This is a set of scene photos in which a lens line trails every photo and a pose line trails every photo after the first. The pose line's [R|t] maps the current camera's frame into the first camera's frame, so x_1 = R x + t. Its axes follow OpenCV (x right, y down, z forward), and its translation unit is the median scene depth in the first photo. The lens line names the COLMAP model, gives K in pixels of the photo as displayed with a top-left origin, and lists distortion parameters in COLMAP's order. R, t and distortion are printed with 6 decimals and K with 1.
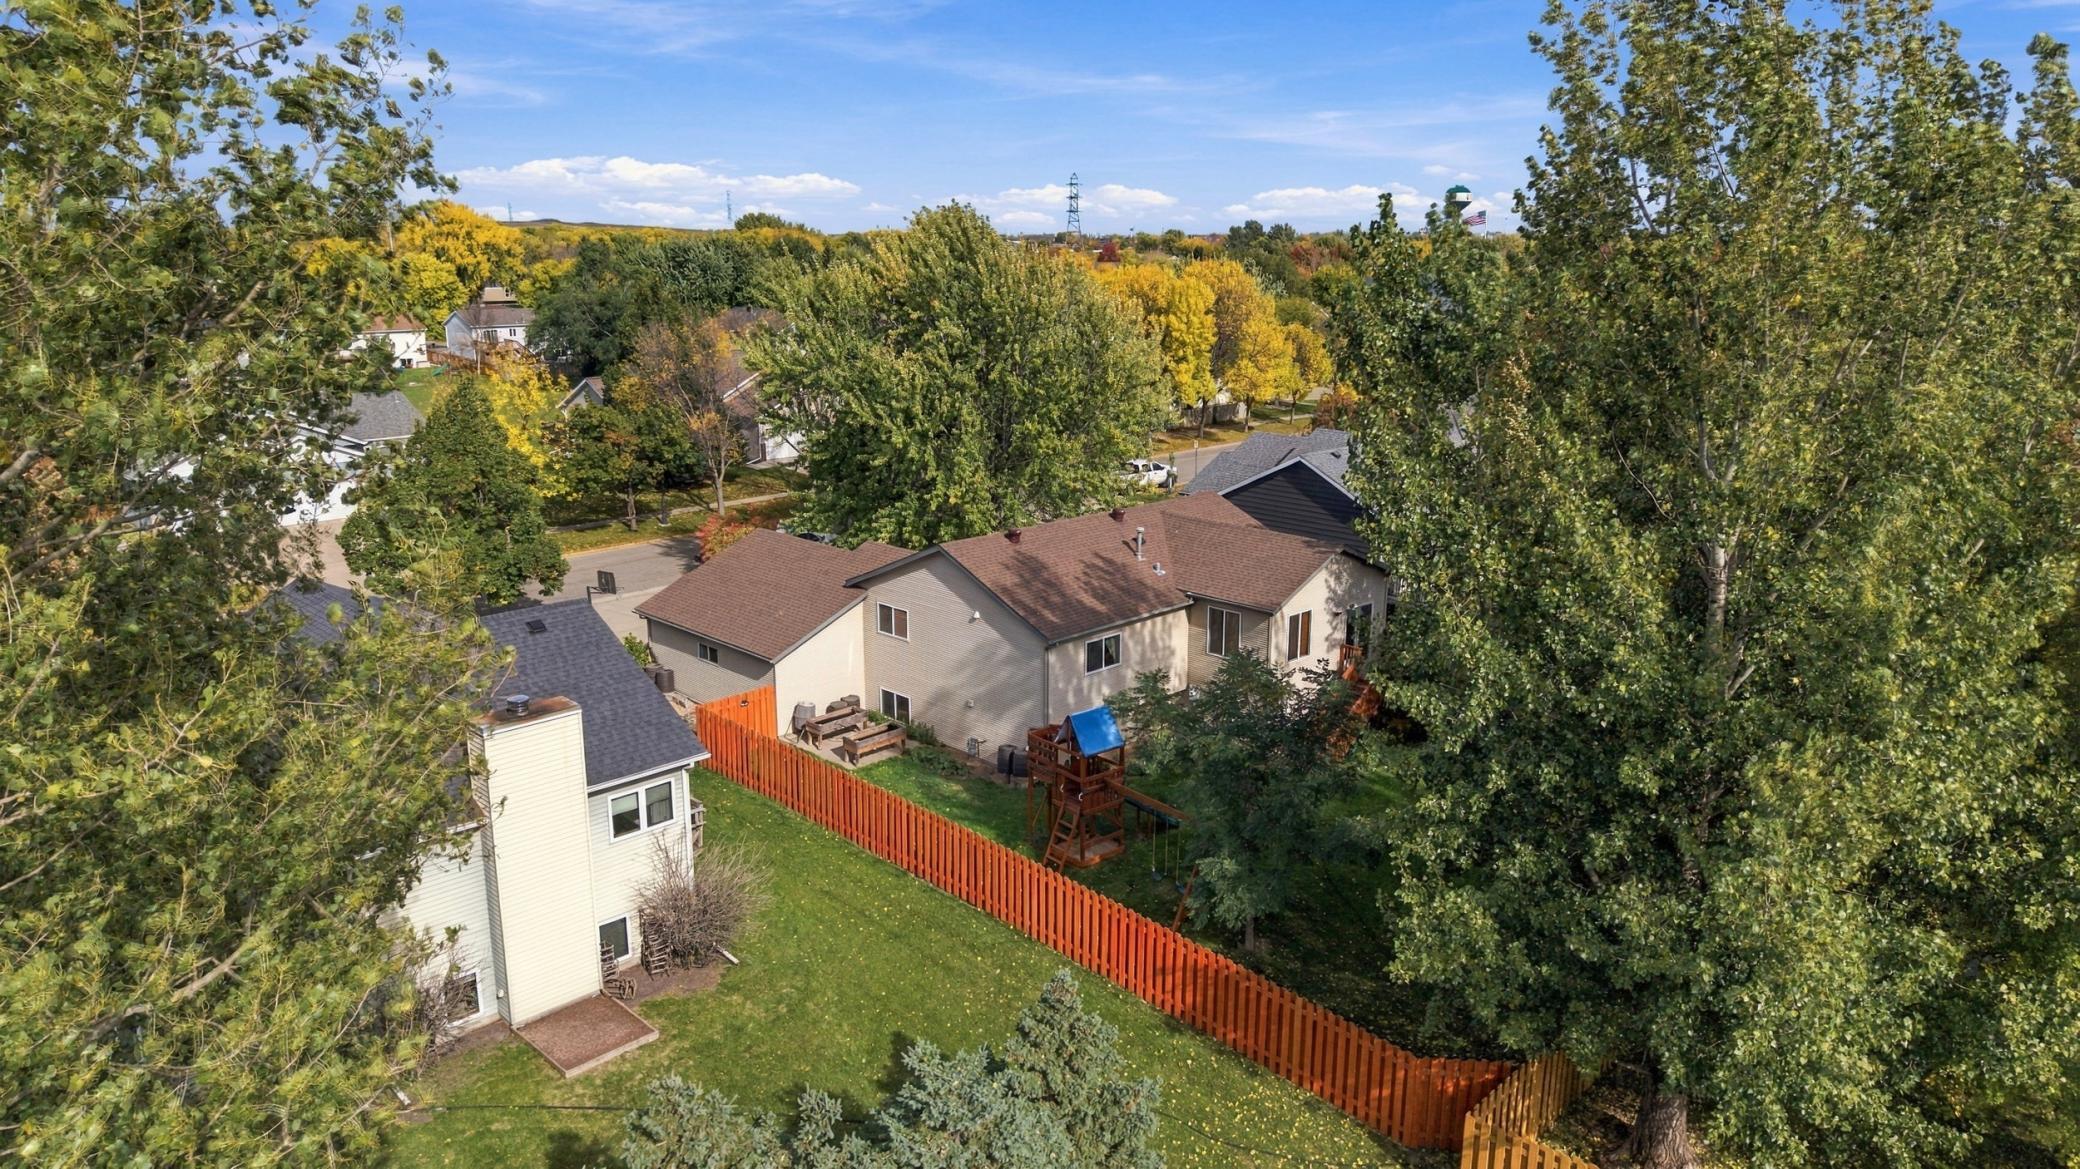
lens RADIAL K [[1386.5, 0, 1040.0], [0, 1386.5, 584.5], [0, 0, 1]] dist [0.044811, -0.061173]
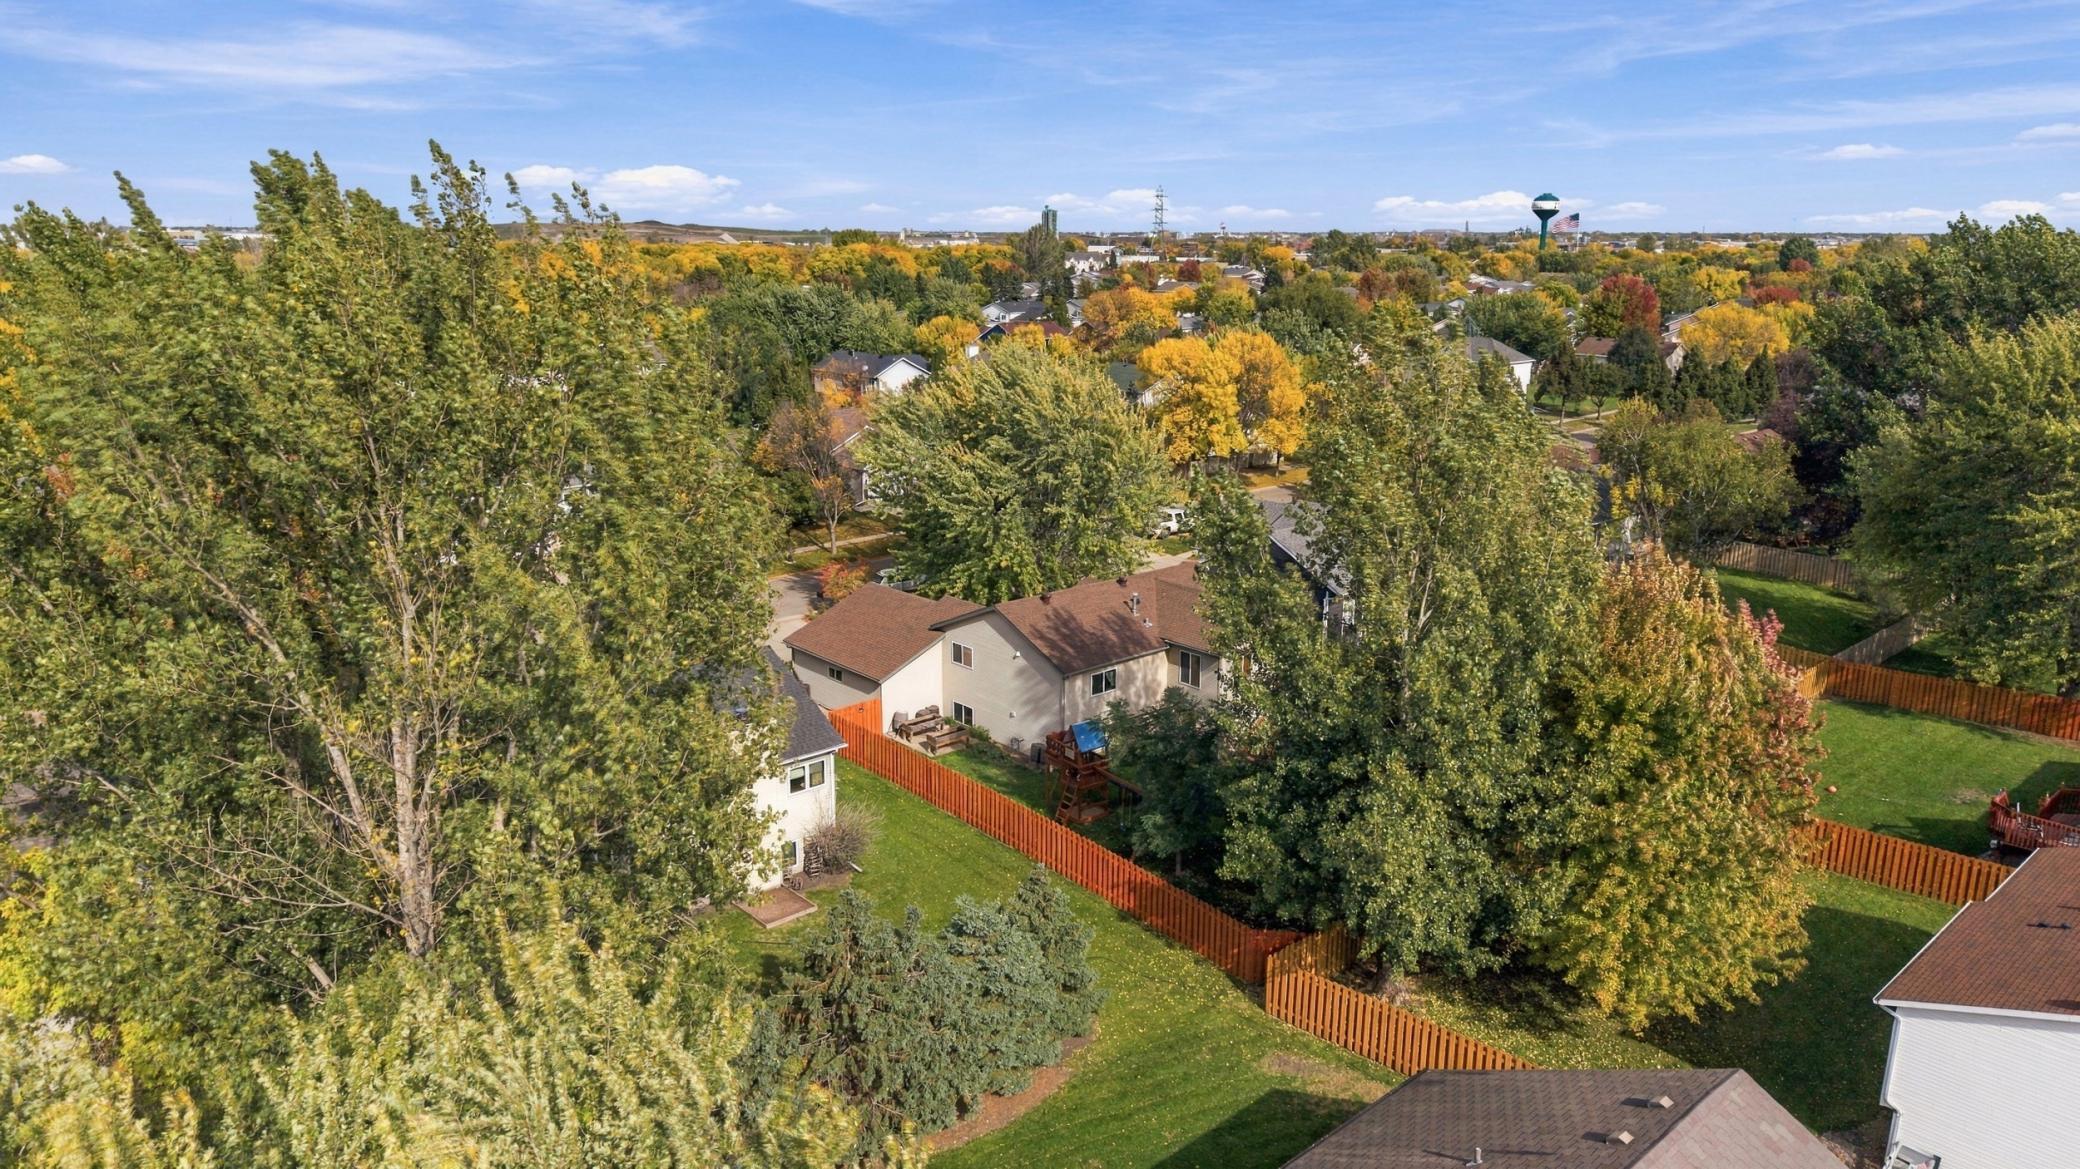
lens RADIAL K [[1386.5, 0, 1040.0], [0, 1386.5, 584.5], [0, 0, 1]] dist [0.044811, -0.061173]
pose [[0.998022, 0.017875, -0.060274, 0.064392], [-0.017694, 0.999837, 0.003532, -0.057522], [0.060328, -0.002458, 0.998176, -0.465869]]
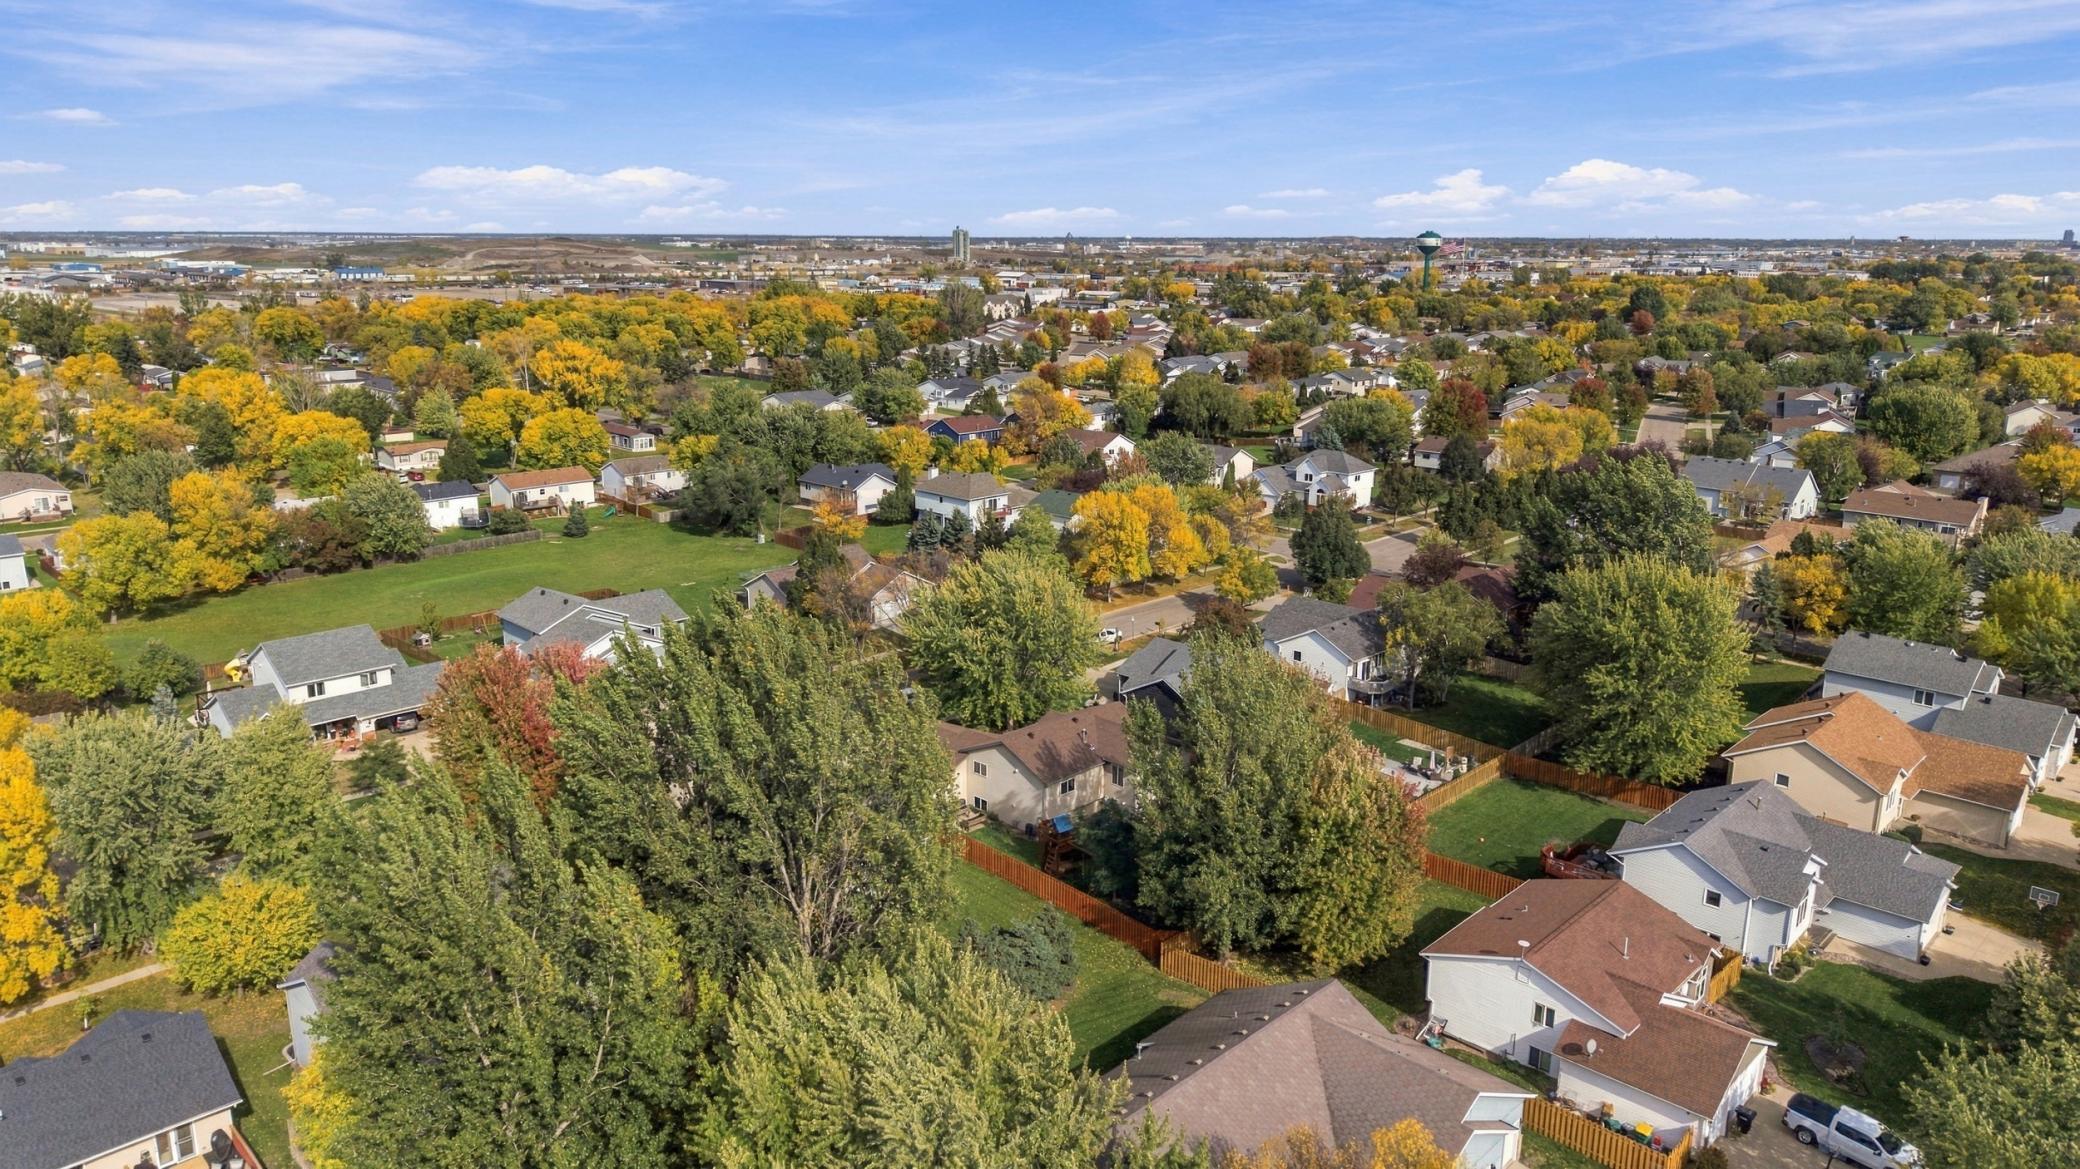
lens RADIAL K [[1386.5, 0, 1040.0], [0, 1386.5, 584.5], [0, 0, 1]] dist [0.044811, -0.061173]
pose [[0.999992, 0.003167, 0.002369, -0.011005], [-0.003171, 0.999994, 0.001410, -0.317353], [-0.002364, -0.001417, 0.999996, -1.495874]]
